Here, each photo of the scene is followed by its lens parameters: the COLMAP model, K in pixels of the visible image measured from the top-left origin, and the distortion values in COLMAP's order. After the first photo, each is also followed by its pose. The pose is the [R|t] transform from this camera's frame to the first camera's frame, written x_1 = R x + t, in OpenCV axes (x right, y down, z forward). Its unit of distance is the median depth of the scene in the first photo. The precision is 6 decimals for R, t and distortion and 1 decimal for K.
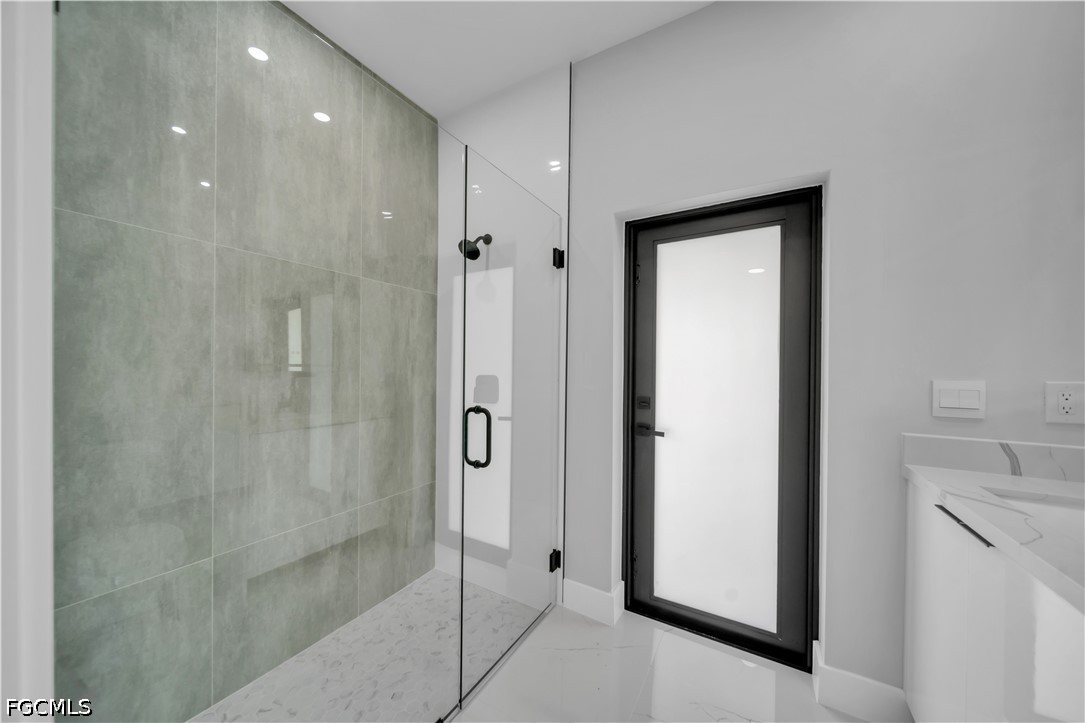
lens RADIAL K [[374.8, 0, 544.6], [0, 374.8, 368.0], [0, 0, 1]] dist [0.001552, -0.001472]
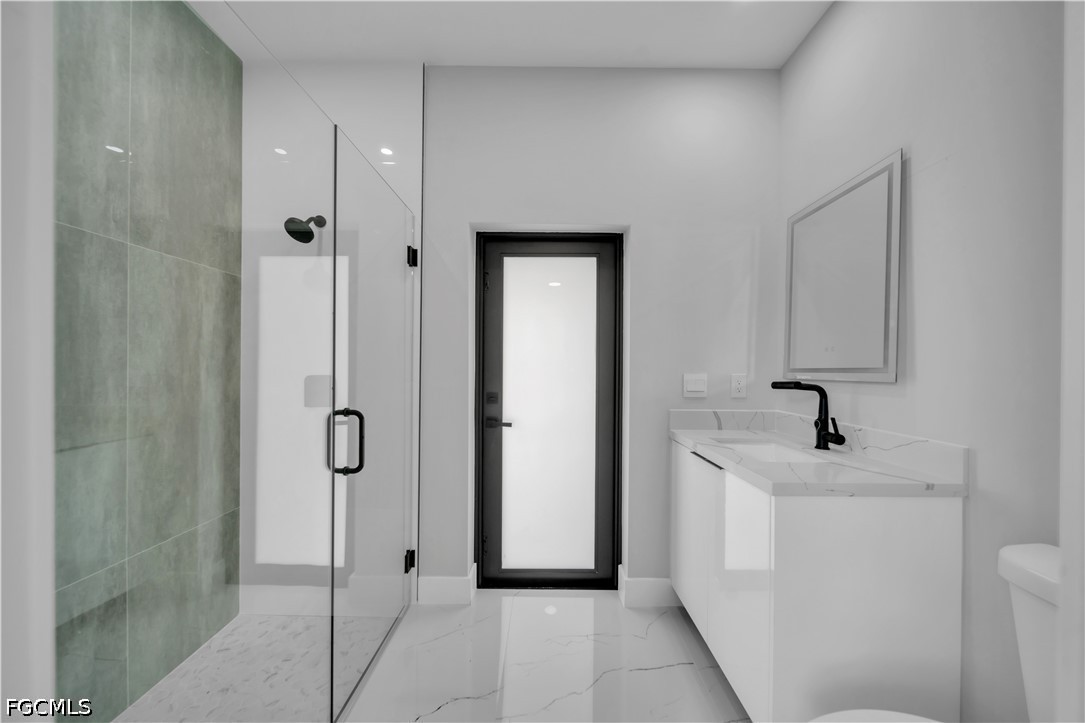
lens RADIAL K [[374.8, 0, 544.6], [0, 374.8, 368.0], [0, 0, 1]] dist [0.001552, -0.001472]
pose [[0.864824, -0.005437, 0.502046, -0.160105], [0.002670, 0.999977, 0.006231, -0.002406], [-0.502069, -0.004049, 0.864818, -0.036455]]
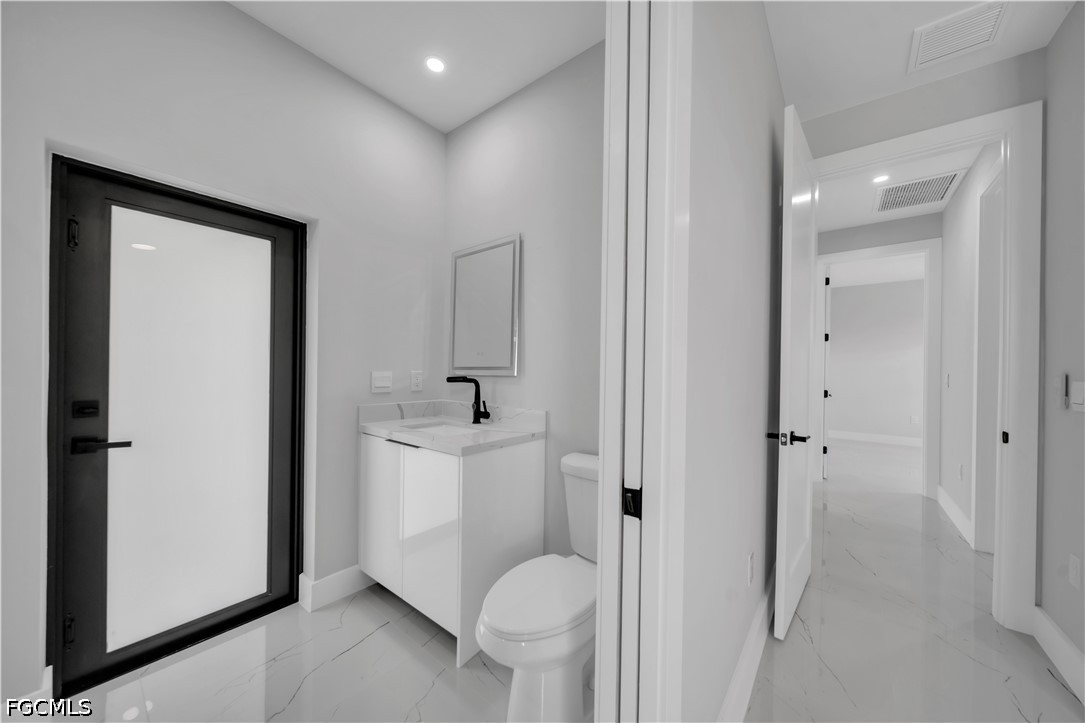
lens RADIAL K [[374.8, 0, 544.6], [0, 374.8, 368.0], [0, 0, 1]] dist [0.001552, -0.001472]
pose [[0.146220, -0.007688, 0.989222, -0.344054], [-0.009488, 0.999913, 0.009174, -0.004317], [-0.989207, -0.010727, 0.146134, -0.012469]]
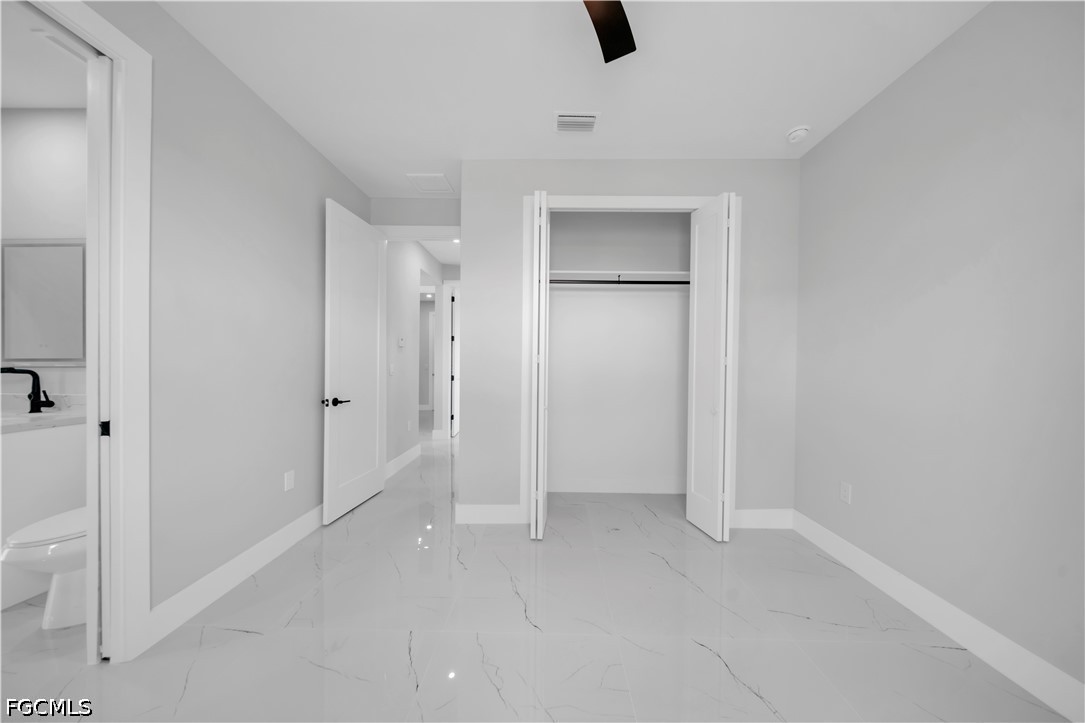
lens RADIAL K [[374.8, 0, 544.6], [0, 374.8, 368.0], [0, 0, 1]] dist [0.001552, -0.001472]
pose [[-0.487049, -0.026648, 0.872968, -1.064899], [-0.012780, 0.999645, 0.023384, -0.013493], [-0.873281, 0.000233, -0.487217, -0.474516]]
